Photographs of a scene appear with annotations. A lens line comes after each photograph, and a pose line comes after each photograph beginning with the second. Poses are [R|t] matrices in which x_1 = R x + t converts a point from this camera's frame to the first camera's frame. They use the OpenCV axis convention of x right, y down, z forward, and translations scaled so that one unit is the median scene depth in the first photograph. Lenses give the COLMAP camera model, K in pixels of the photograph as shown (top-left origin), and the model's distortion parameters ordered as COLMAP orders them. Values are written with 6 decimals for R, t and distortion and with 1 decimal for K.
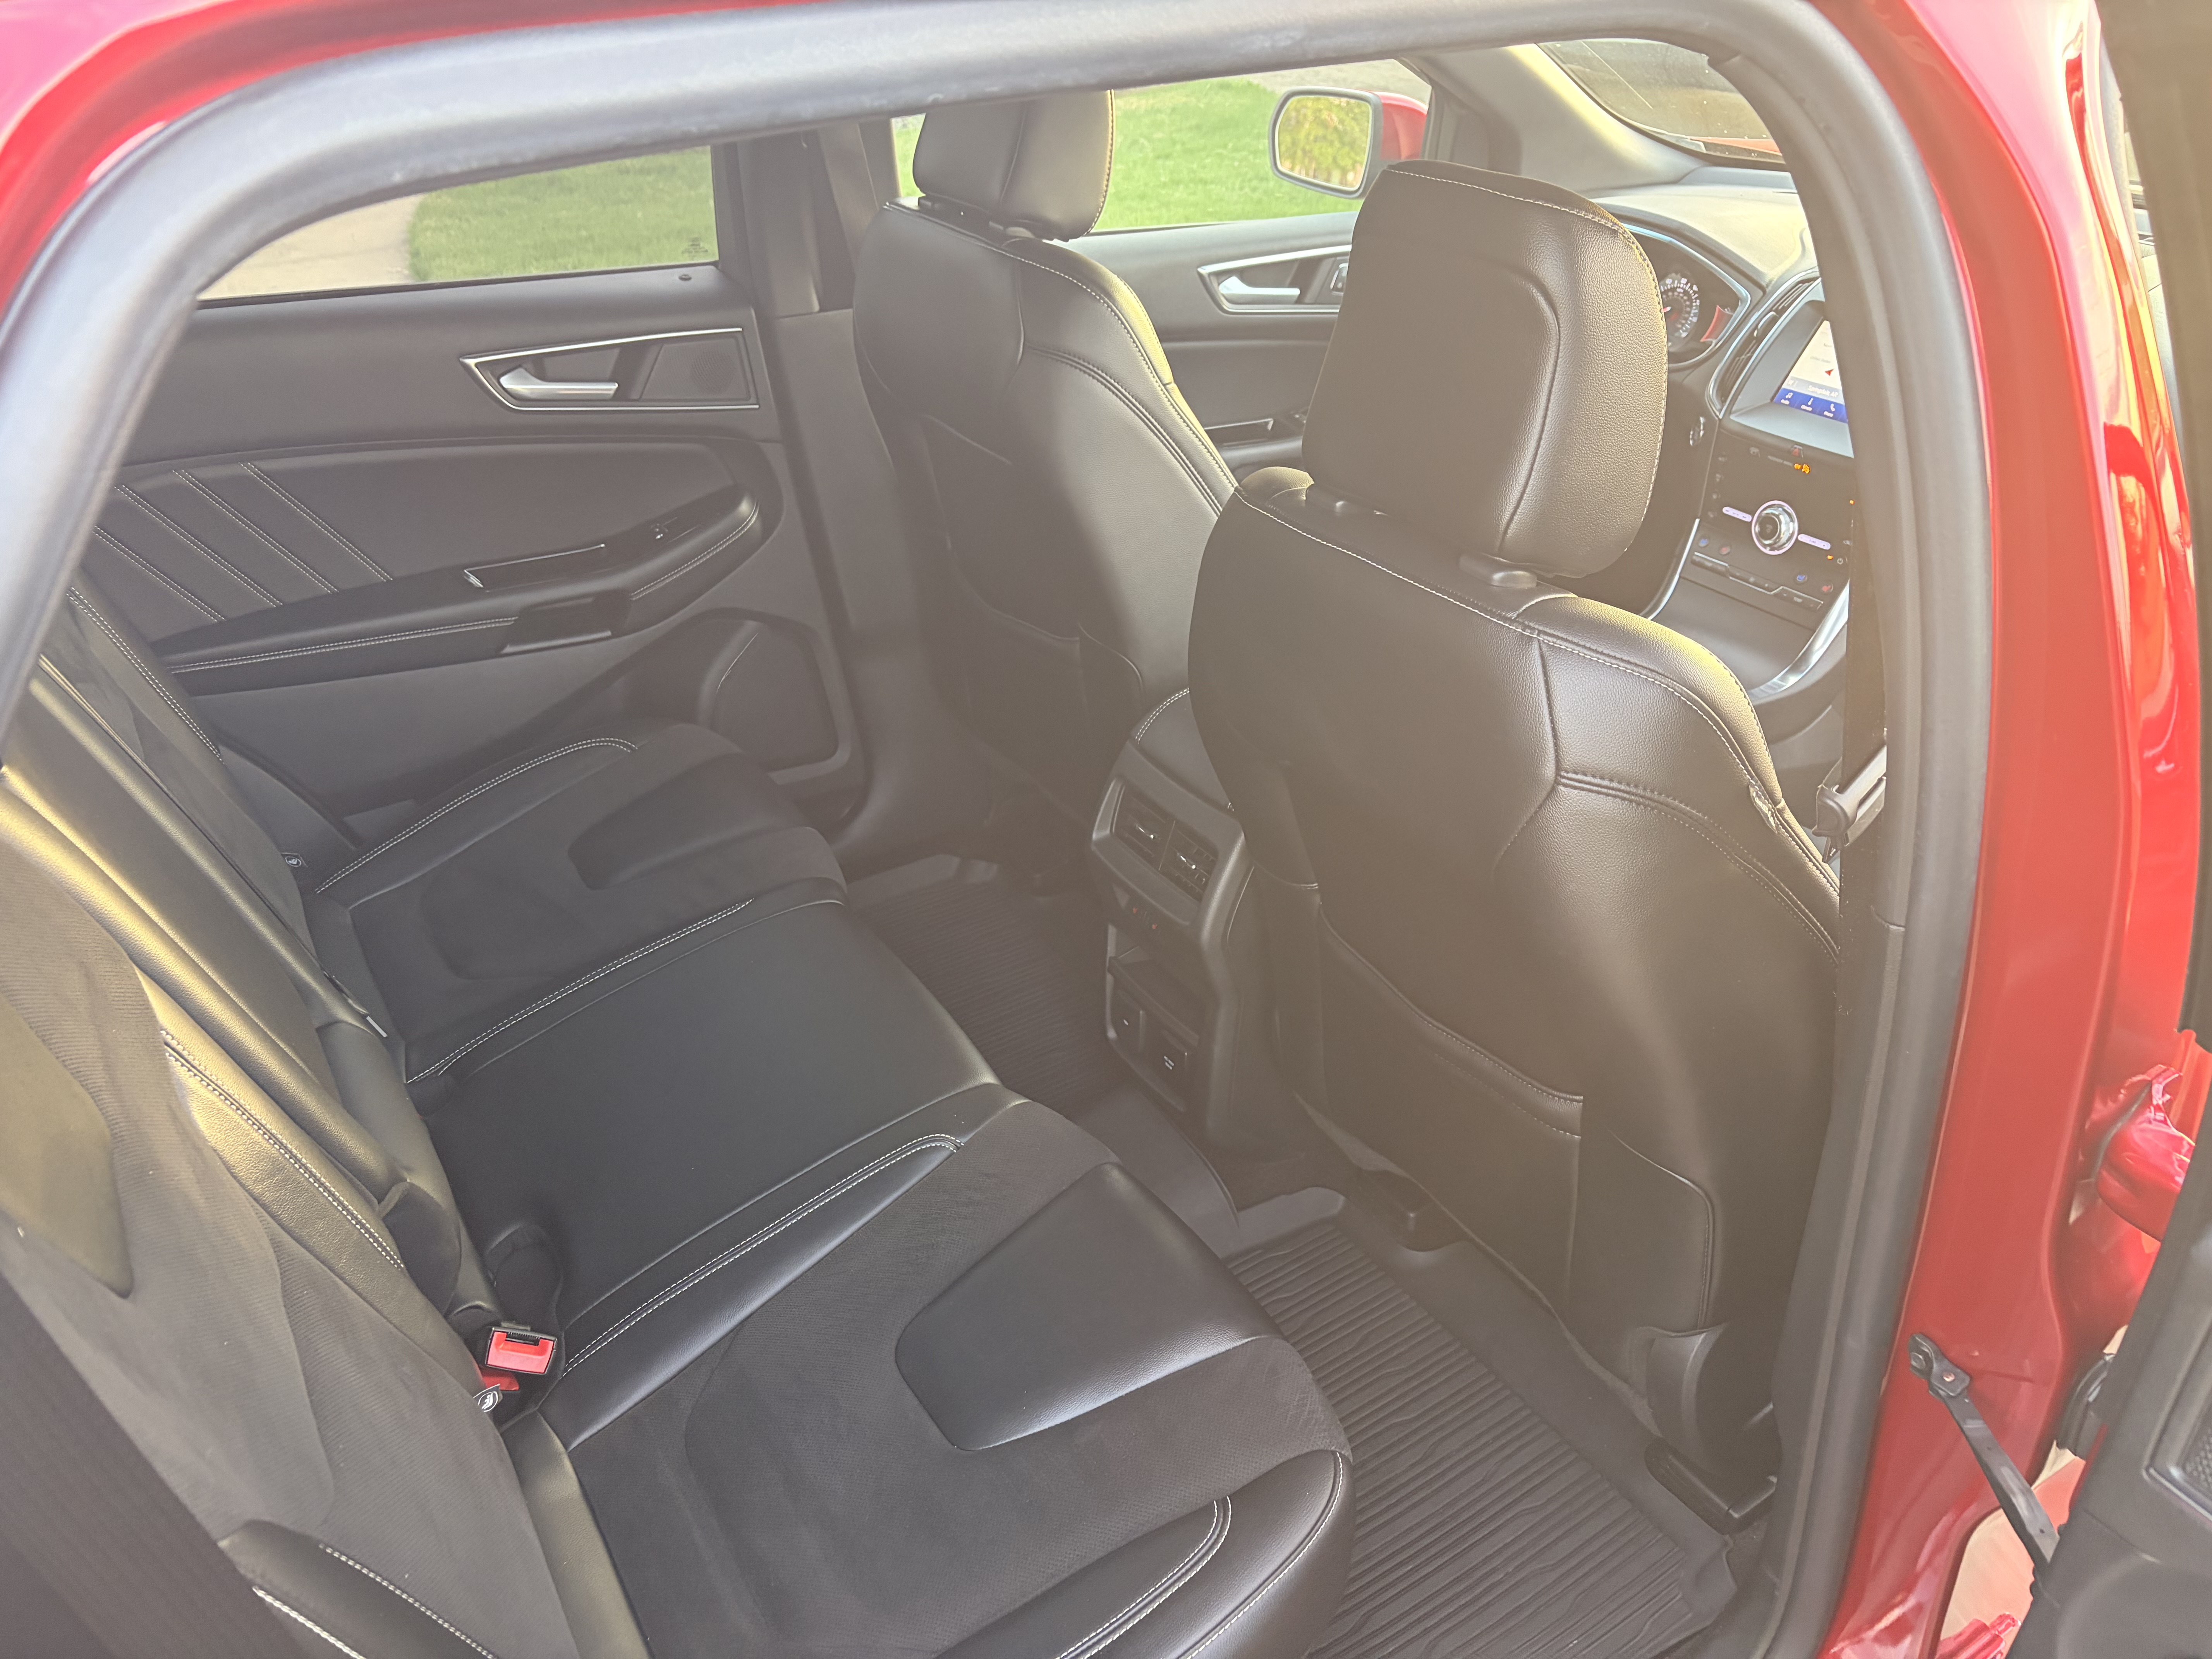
lens RADIAL K [[1674.5, 0, 1106.7], [0, 1674.5, 877.6], [0, 0, 1]] dist [0.153794, -0.288886]
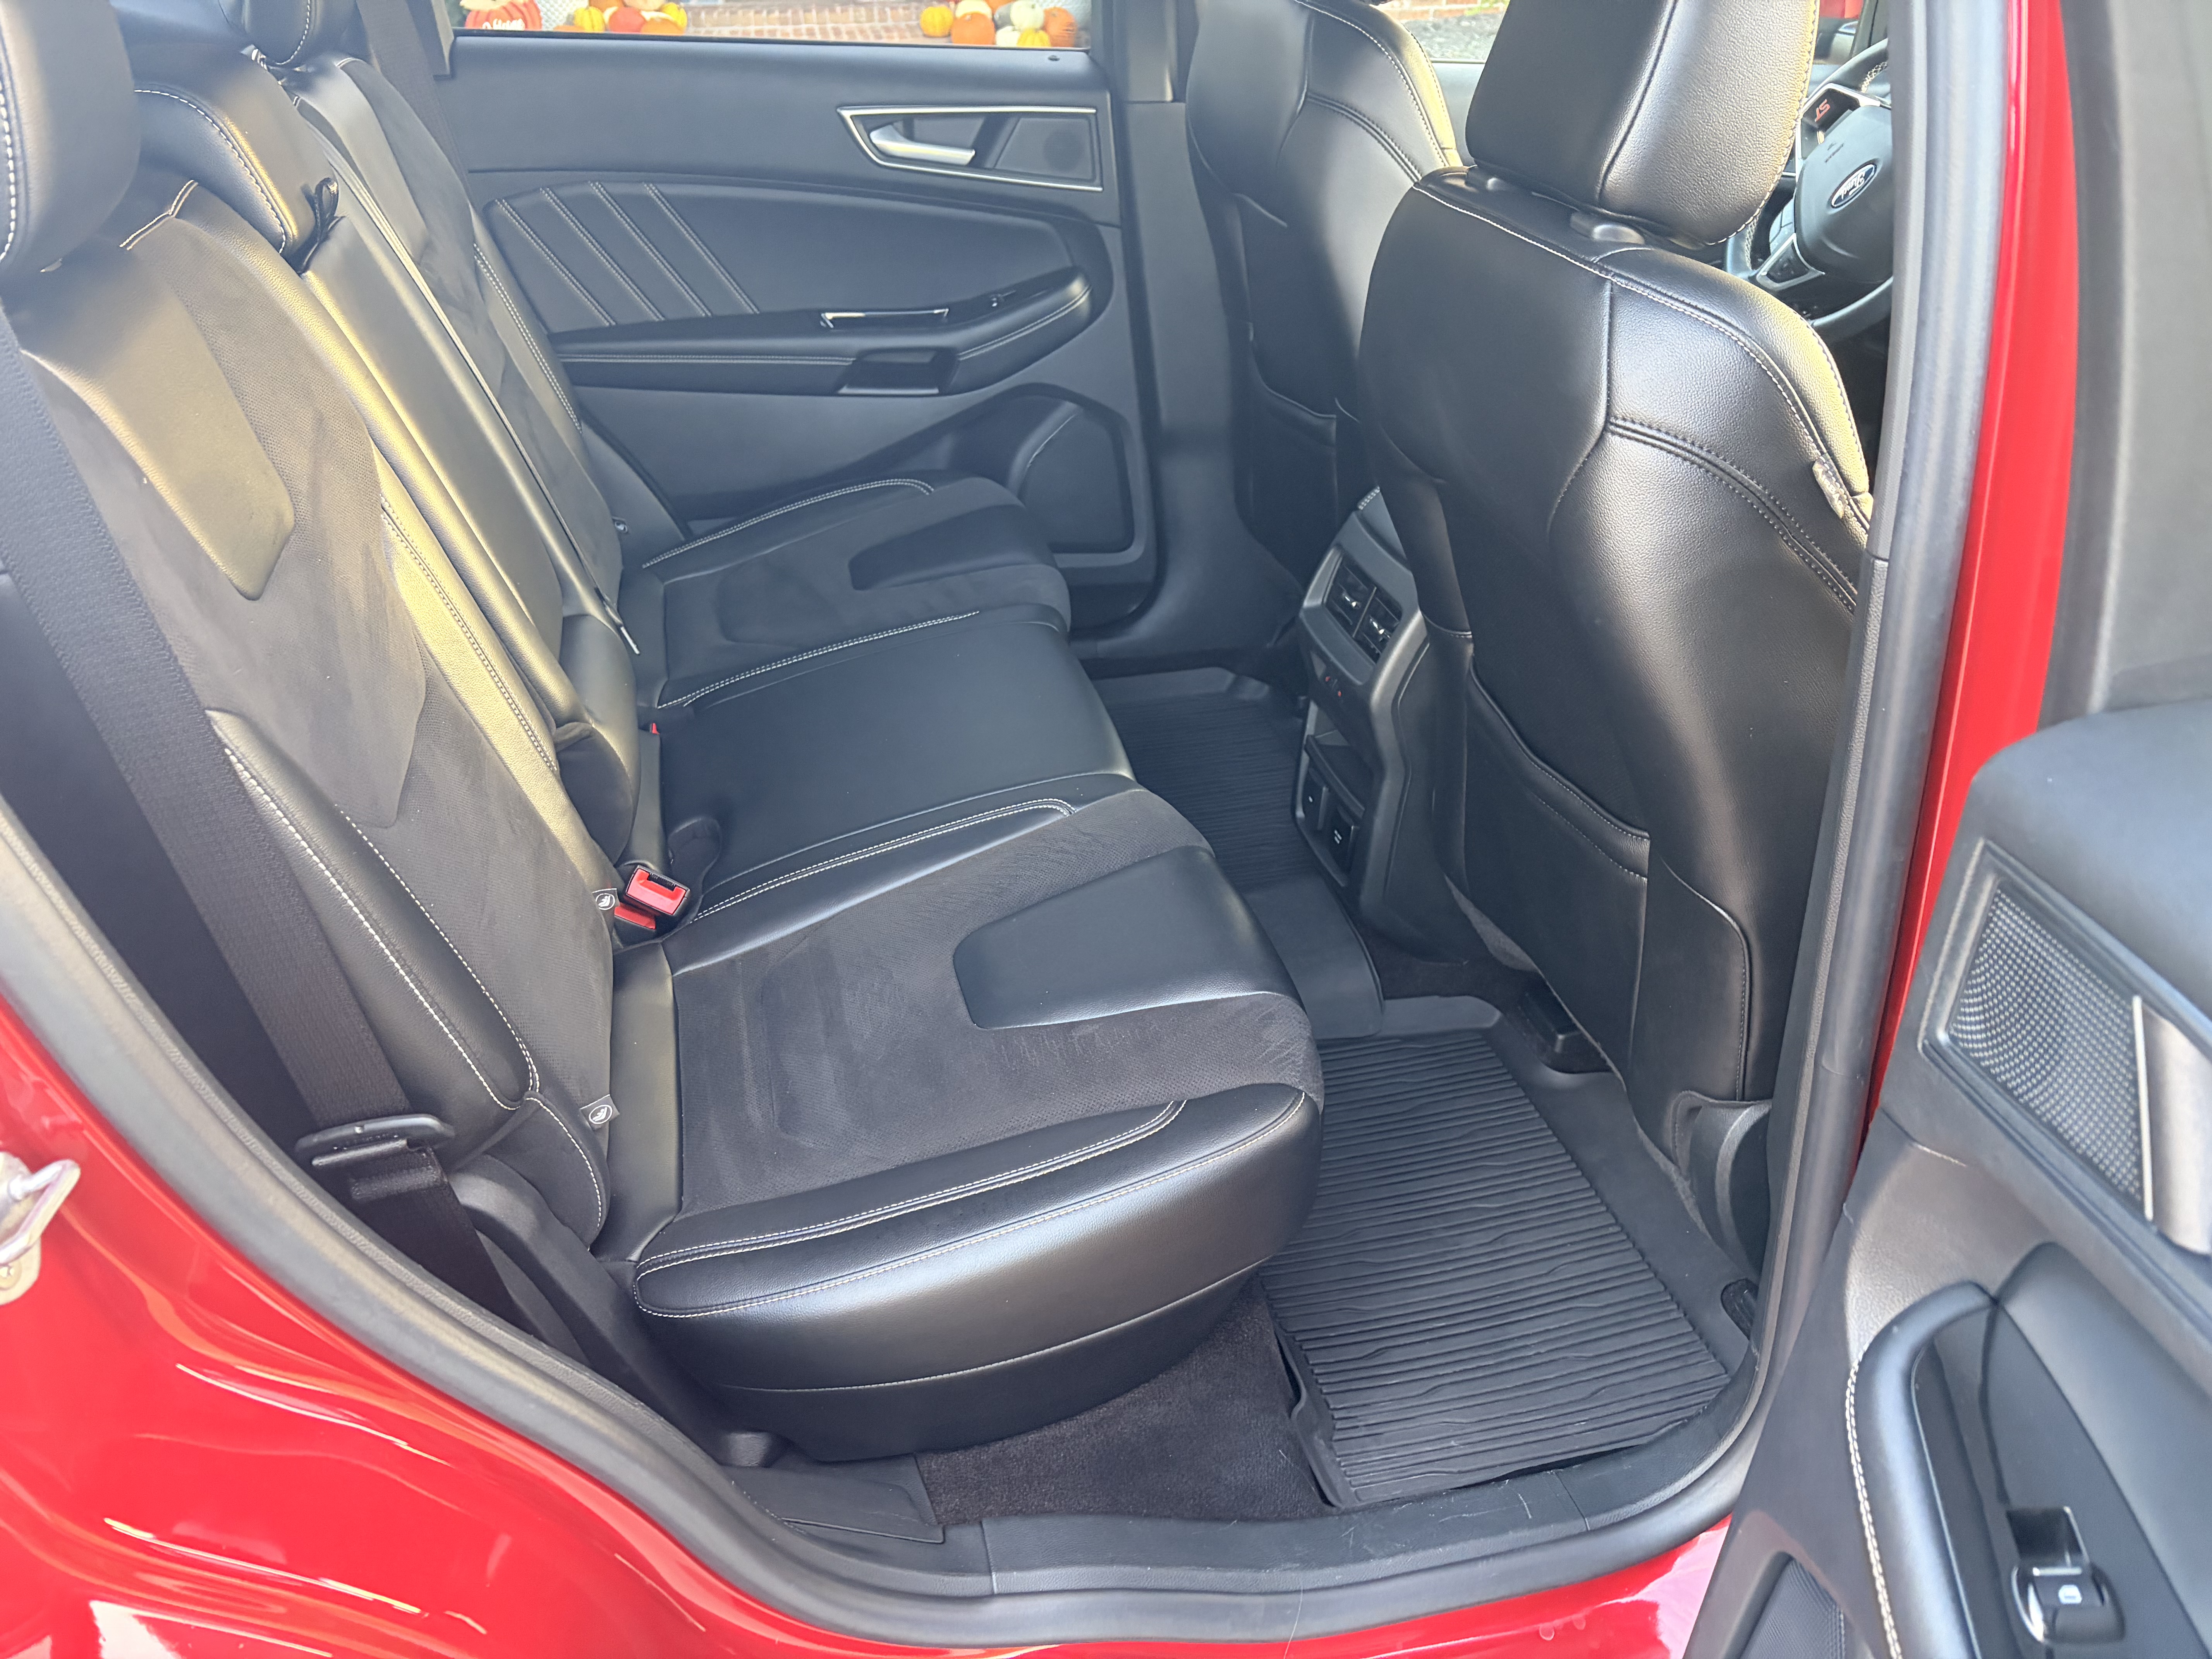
lens RADIAL K [[1674.5, 0, 1106.7], [0, 1674.5, 877.6], [0, 0, 1]] dist [0.153794, -0.288886]
pose [[0.949198, 0.179751, -0.258290, 0.172419], [-0.178643, 0.983517, 0.027953, 0.131903], [0.259057, 0.019609, 0.965663, -0.017643]]
